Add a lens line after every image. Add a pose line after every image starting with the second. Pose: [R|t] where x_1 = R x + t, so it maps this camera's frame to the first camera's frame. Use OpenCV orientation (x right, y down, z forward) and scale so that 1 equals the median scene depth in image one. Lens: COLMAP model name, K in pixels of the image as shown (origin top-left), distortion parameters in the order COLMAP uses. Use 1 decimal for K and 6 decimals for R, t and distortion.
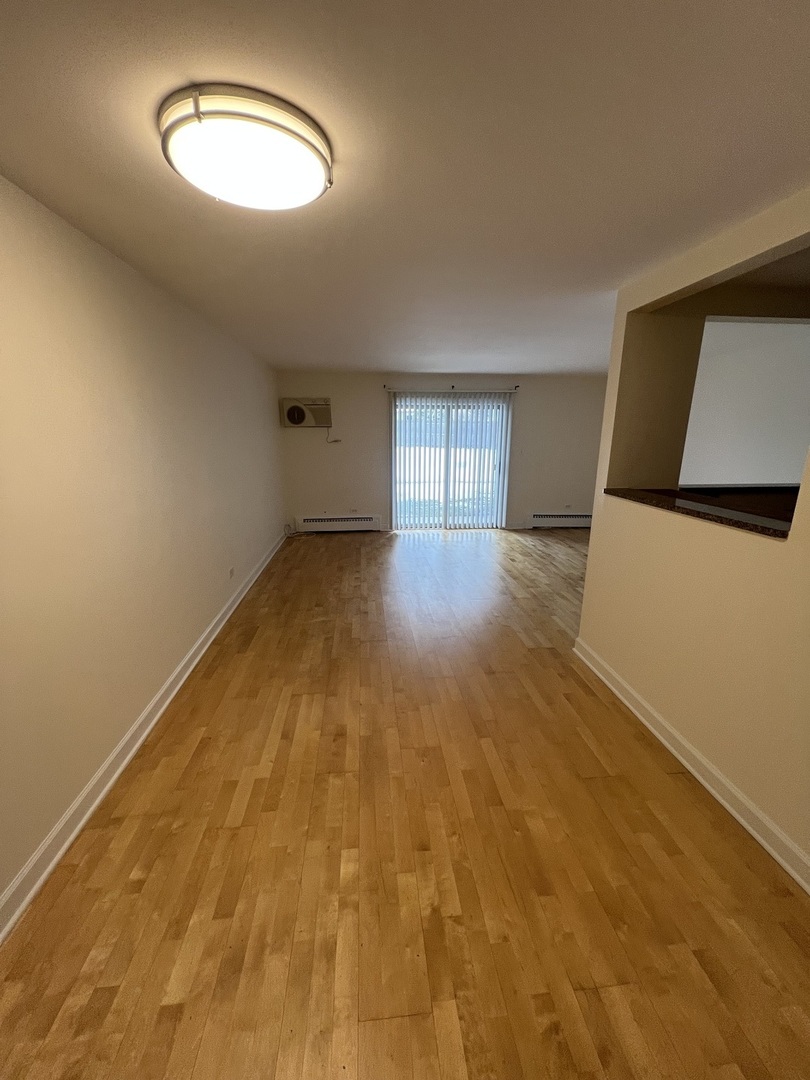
lens RADIAL K [[431.8, 0, 404.9], [0, 431.8, 540.2], [0, 0, 1]] dist [-0.001230, -0.000844]
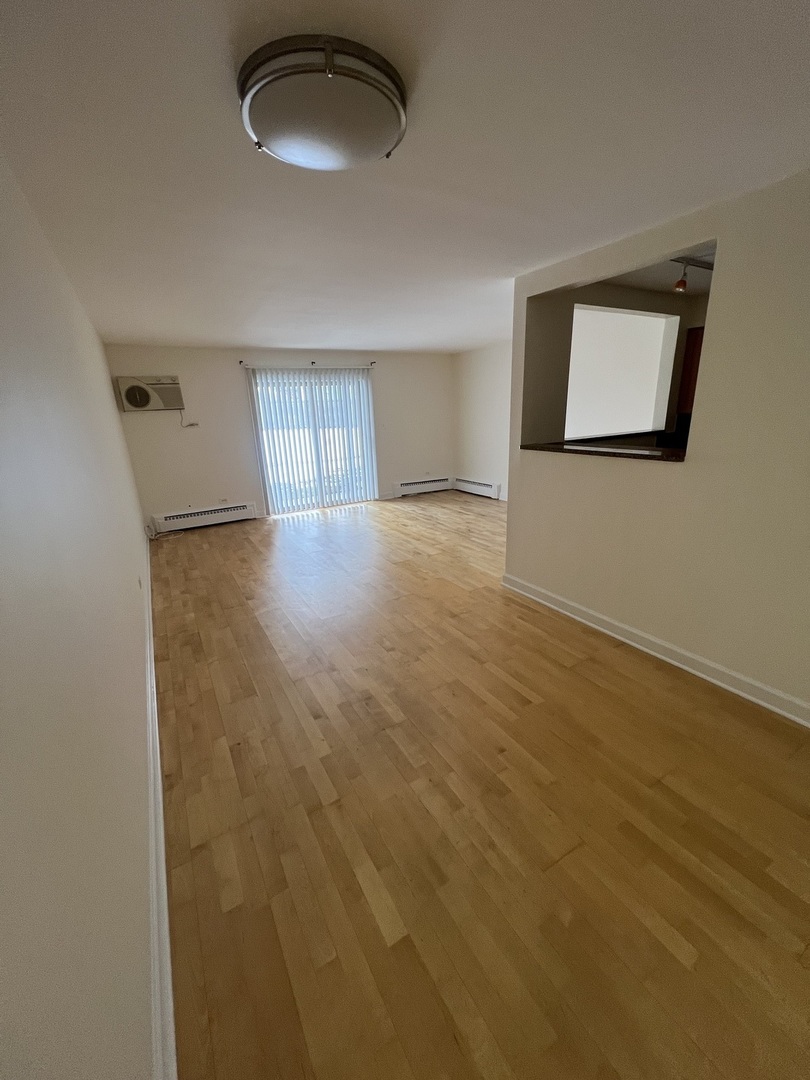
lens RADIAL K [[431.8, 0, 406.0], [0, 431.8, 540.9], [0, 0, 1]] dist [-0.001230, -0.000844]
pose [[0.907247, -0.160745, 0.388669, -0.148777], [0.142835, 0.986919, 0.074756, 0.003518], [-0.395602, -0.012307, 0.918340, 0.003291]]
